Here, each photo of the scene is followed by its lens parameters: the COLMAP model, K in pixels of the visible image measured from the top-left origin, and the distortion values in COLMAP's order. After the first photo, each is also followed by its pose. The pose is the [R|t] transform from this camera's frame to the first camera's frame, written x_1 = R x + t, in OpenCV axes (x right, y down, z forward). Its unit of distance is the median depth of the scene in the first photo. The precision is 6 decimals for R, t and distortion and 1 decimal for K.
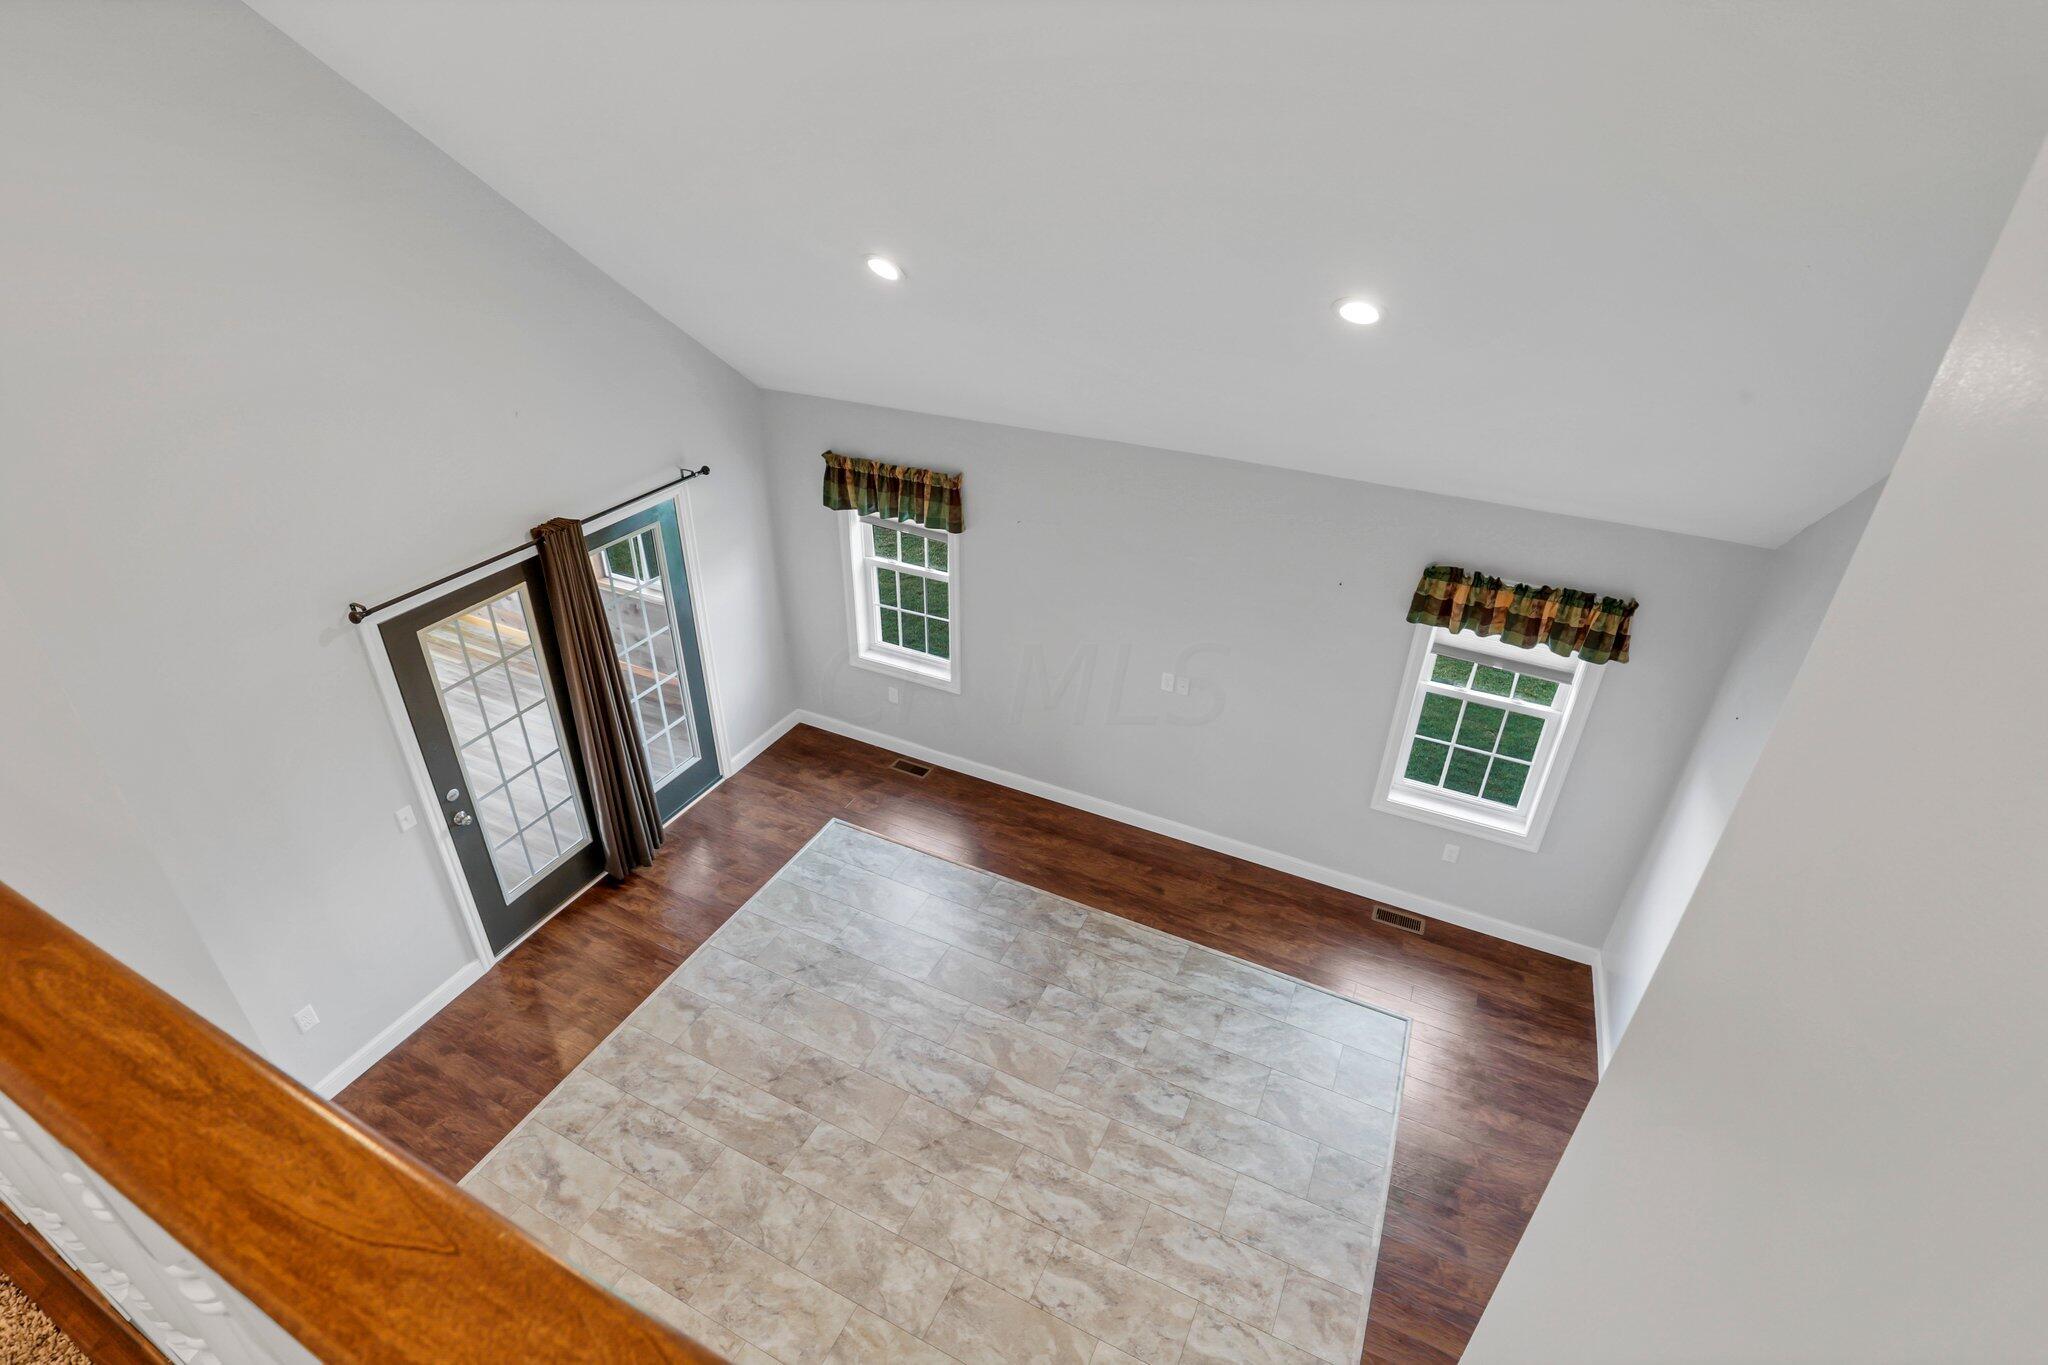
lens RADIAL K [[958.1, 0, 1027.6], [0, 958.1, 684.7], [0, 0, 1]] dist [-0.035492, 0.006228]
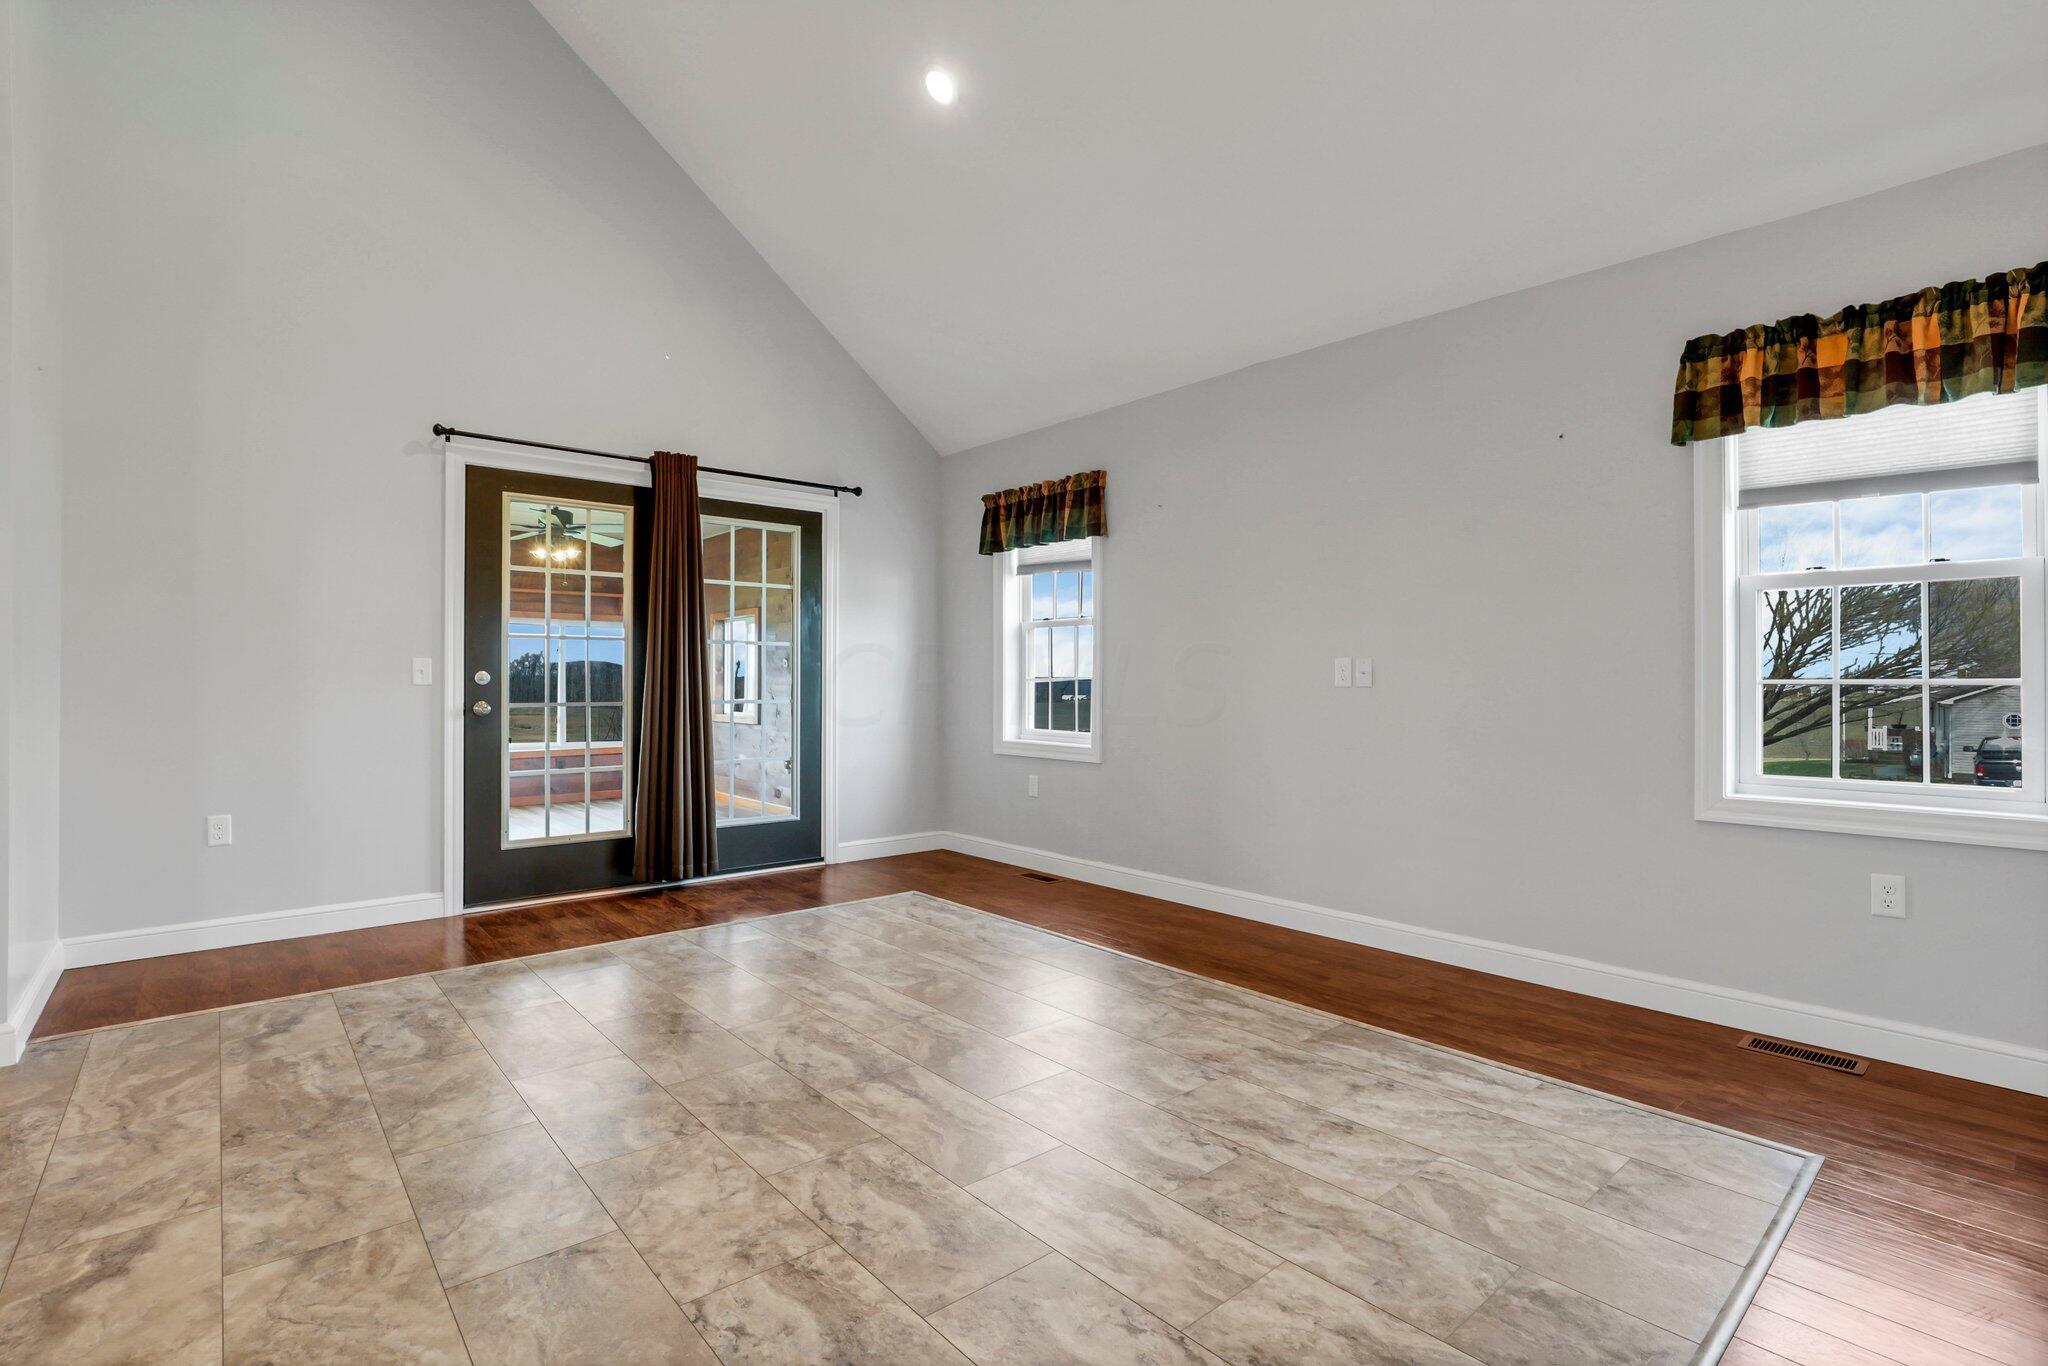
lens RADIAL K [[958.1, 0, 1027.6], [0, 958.1, 685.2], [0, 0, 1]] dist [-0.035492, 0.006228]
pose [[0.917060, -0.020618, -0.398215, 0.257483], [-0.185486, 0.861979, -0.471791, 0.457784], [0.352981, 0.506524, 0.786663, 0.447934]]
